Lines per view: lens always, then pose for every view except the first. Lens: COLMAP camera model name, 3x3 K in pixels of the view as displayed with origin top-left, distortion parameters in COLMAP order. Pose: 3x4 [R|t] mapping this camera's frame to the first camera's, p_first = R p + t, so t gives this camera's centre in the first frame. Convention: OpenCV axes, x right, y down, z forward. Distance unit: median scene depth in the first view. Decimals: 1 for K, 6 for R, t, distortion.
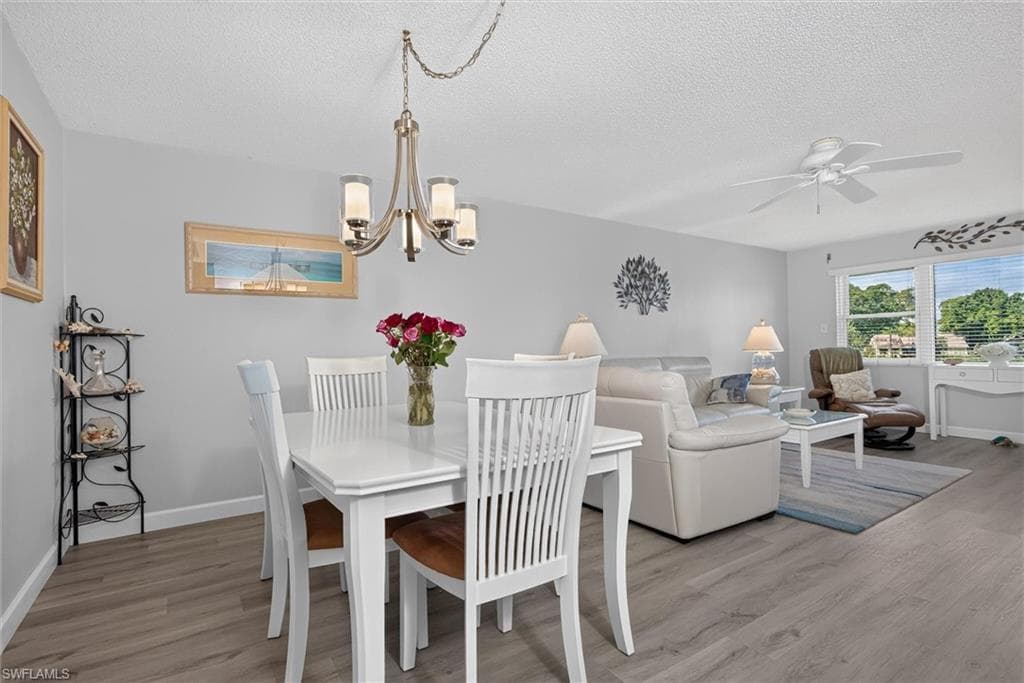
lens RADIAL K [[470.7, 0, 518.4], [0, 470.7, 338.3], [0, 0, 1]] dist [-0.002094, -0.000619]
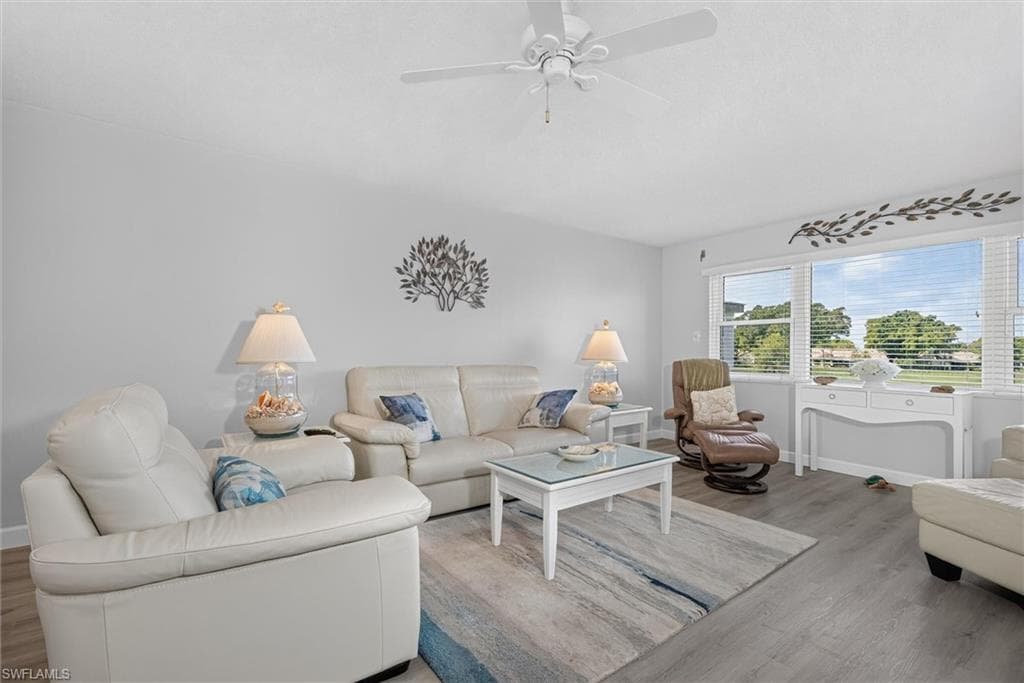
lens RADIAL K [[436.0, 0, 506.2], [0, 436.0, 341.8], [0, 0, 1]] dist [-0.012975, 0.000496]
pose [[0.998846, 0.027489, 0.039388, 0.340819], [-0.027401, 0.999621, -0.002773, 0.000034], [-0.039450, 0.001691, 0.999220, 0.270640]]
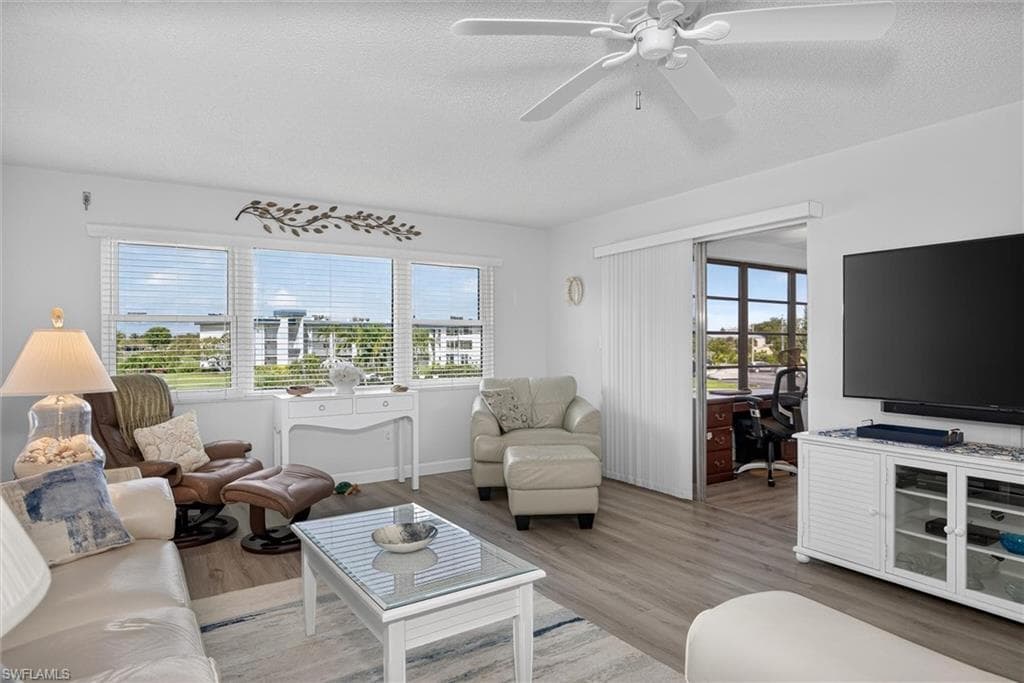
lens RADIAL K [[596.9, 0, 512.0], [0, 596.9, 341.5], [0, 0, 1]] dist [-0.004052, -0.000732]
pose [[0.018126, 0.017119, 0.999689, 0.026888], [-0.011231, 0.999794, -0.016917, -0.013678], [-0.999773, -0.010921, 0.018315, 0.653551]]
